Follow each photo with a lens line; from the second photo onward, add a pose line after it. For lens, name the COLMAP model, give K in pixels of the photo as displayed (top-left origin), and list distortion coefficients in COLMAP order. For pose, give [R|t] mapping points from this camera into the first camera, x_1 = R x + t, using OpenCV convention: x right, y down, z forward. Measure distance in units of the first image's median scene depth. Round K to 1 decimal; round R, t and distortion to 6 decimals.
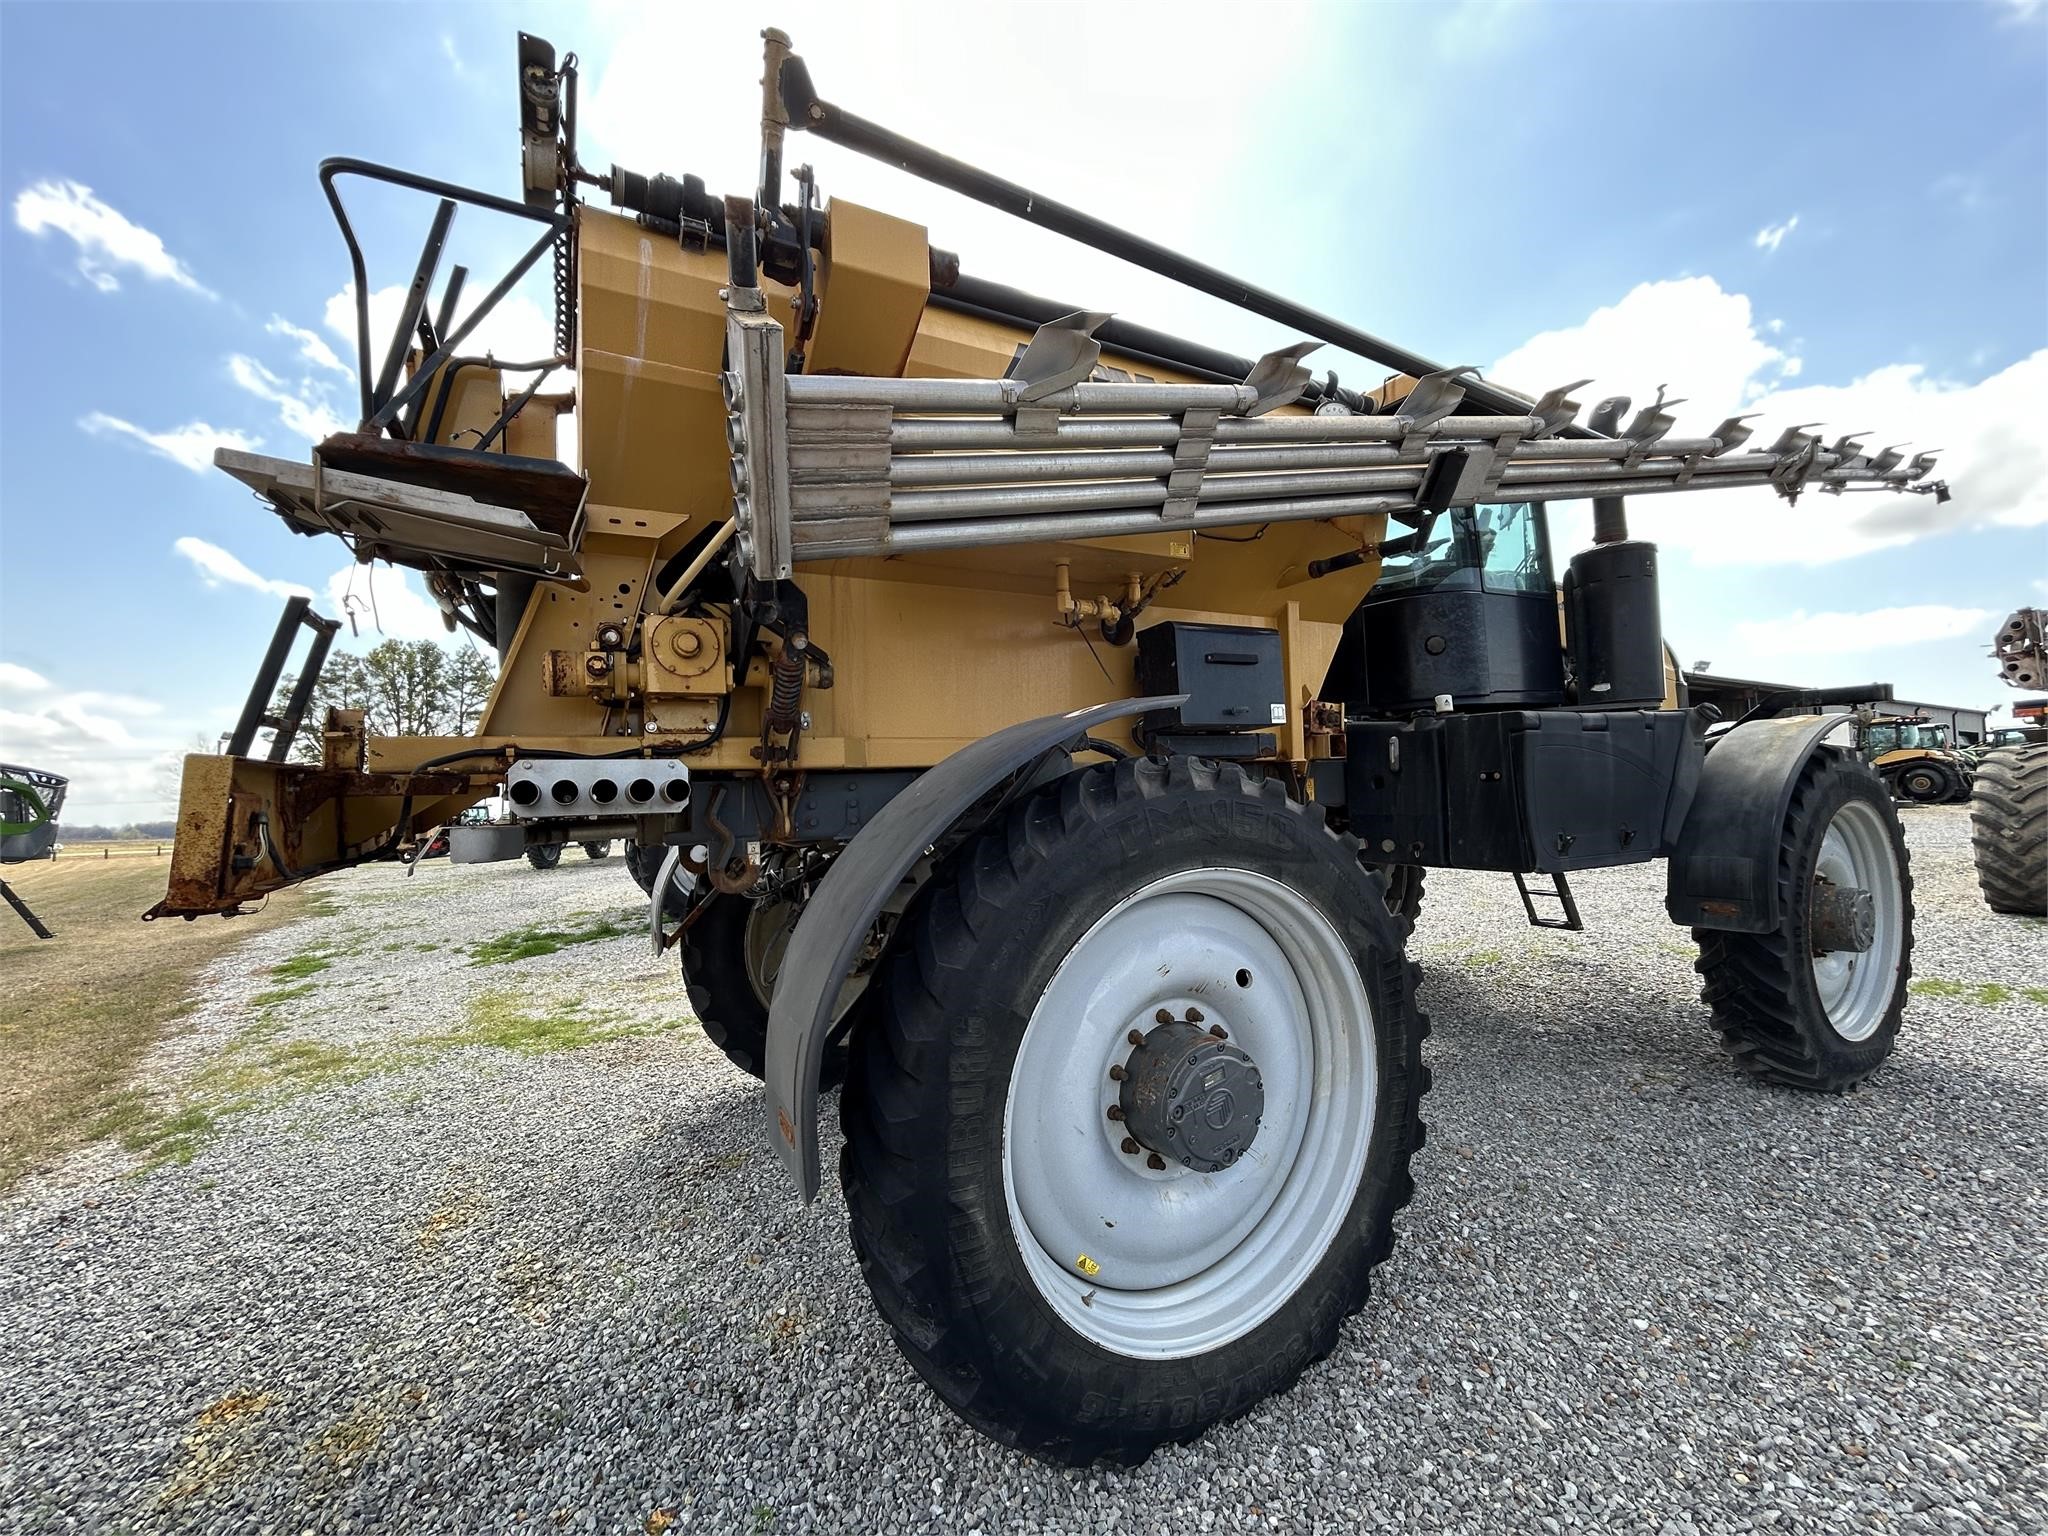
lens RADIAL K [[829.1, 0, 1024.0], [0, 829.1, 768.0], [0, 0, 1]] dist [-0.026535, 0.026593]
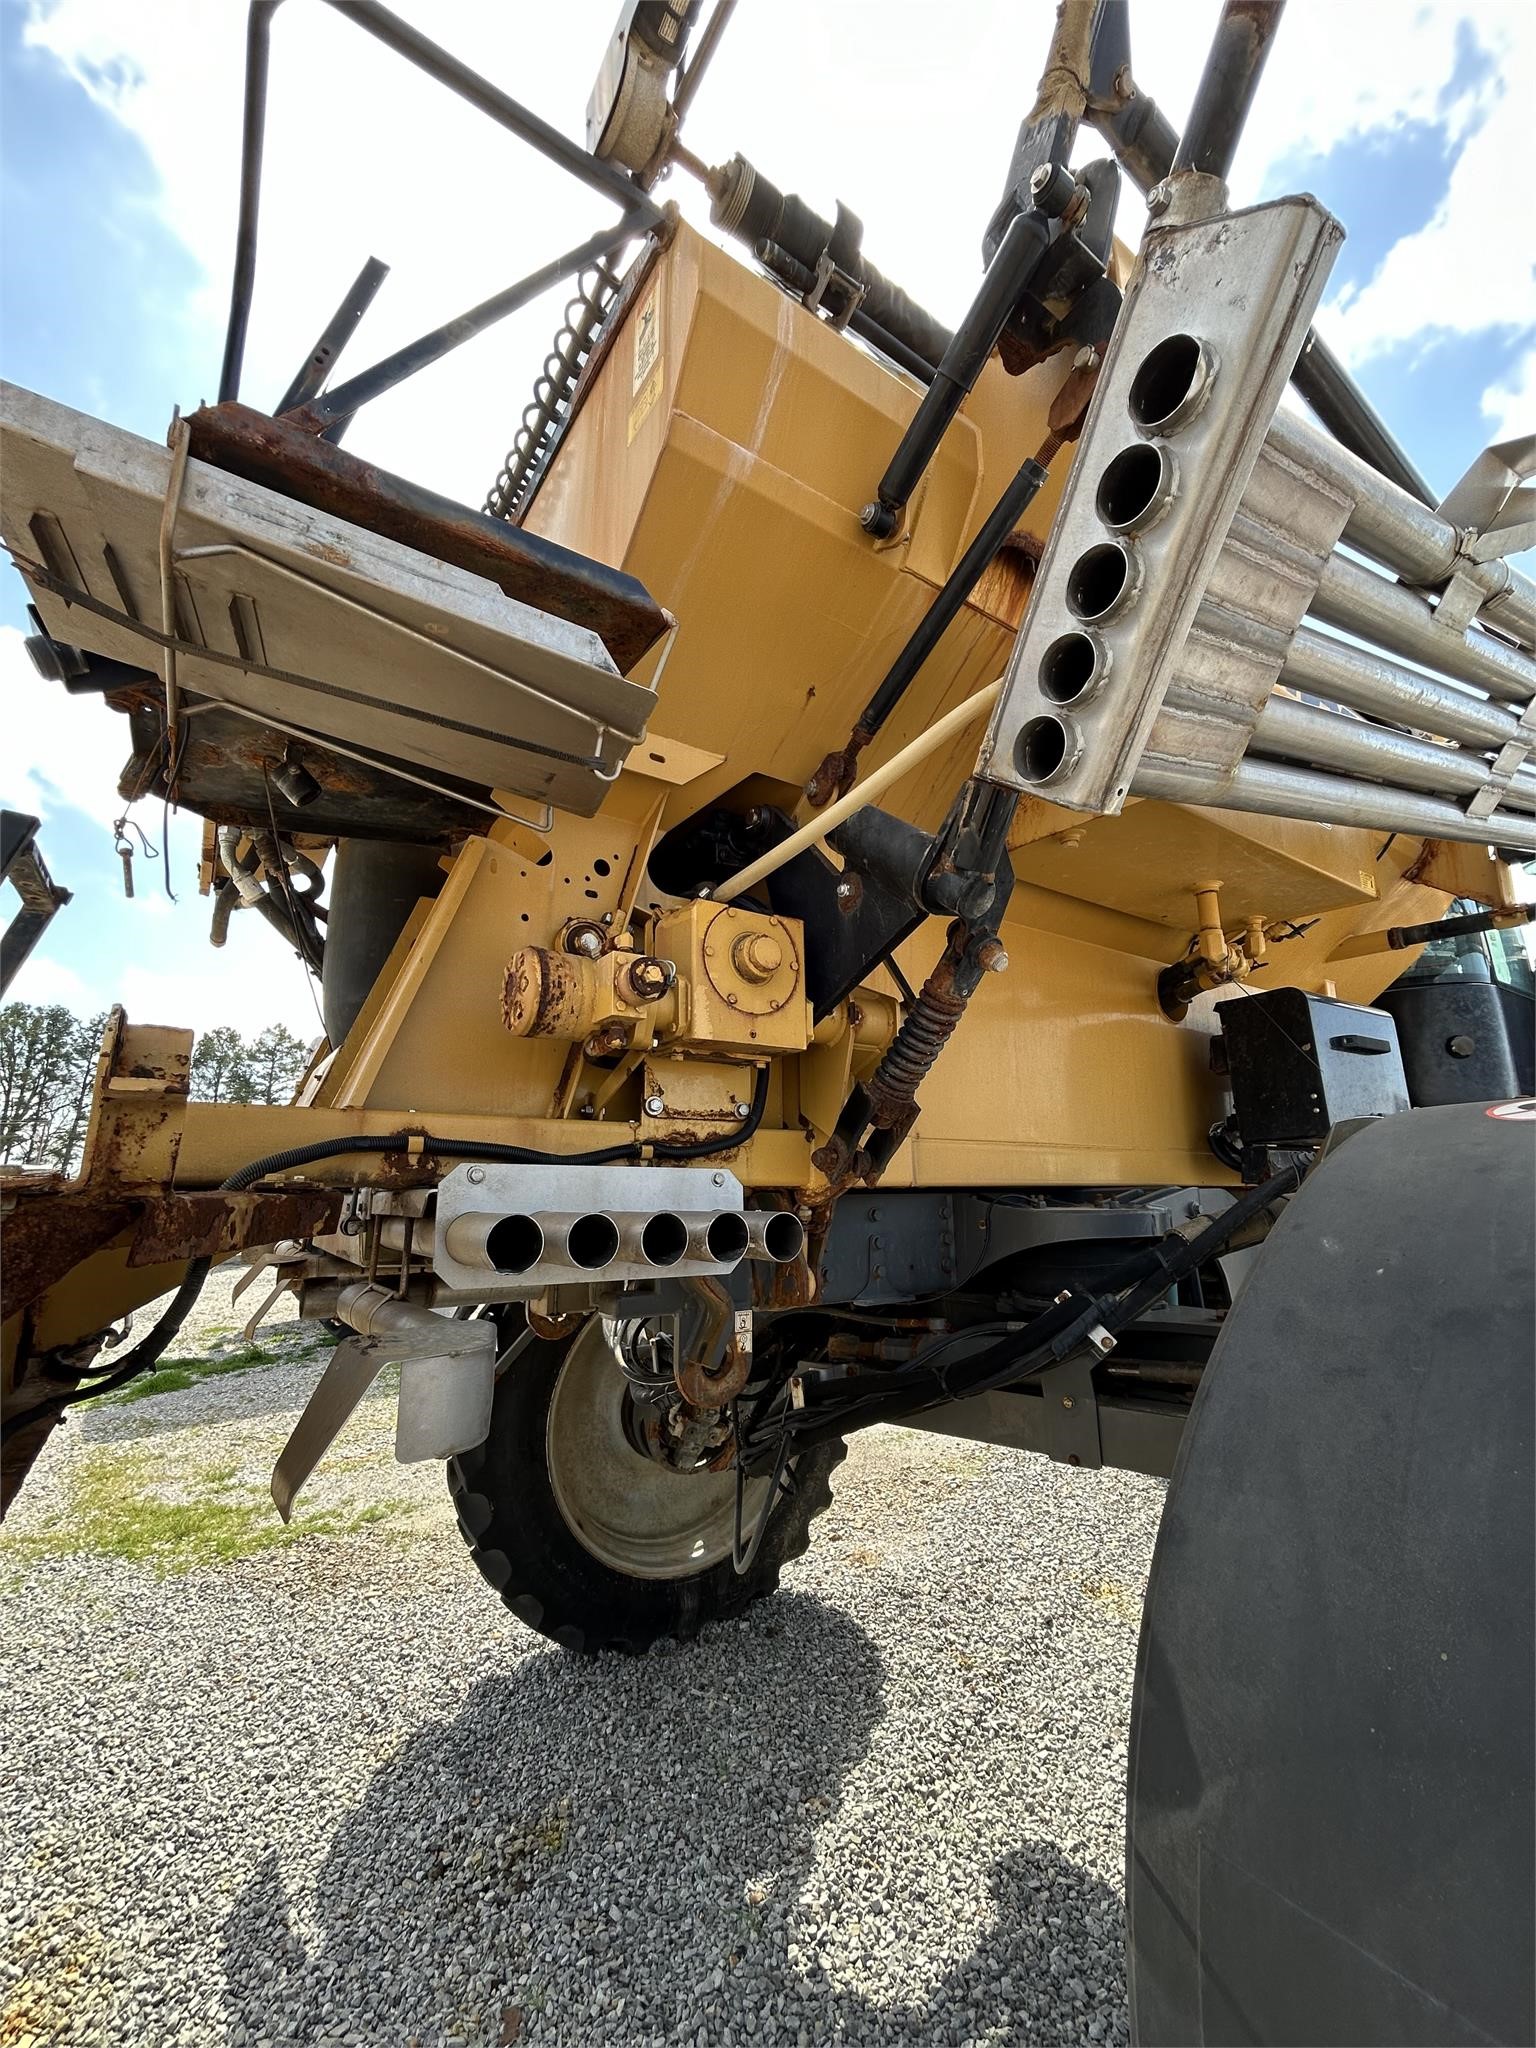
lens RADIAL K [[820.0, 0, 768.0], [0, 820.0, 1024.0], [0, 0, 1]] dist [0.001935, 0.000066]
pose [[0.994452, 0.050700, 0.092162, -0.414505], [-0.034114, 0.984267, -0.173364, -0.010706], [-0.099502, 0.169258, 0.980536, 0.434578]]
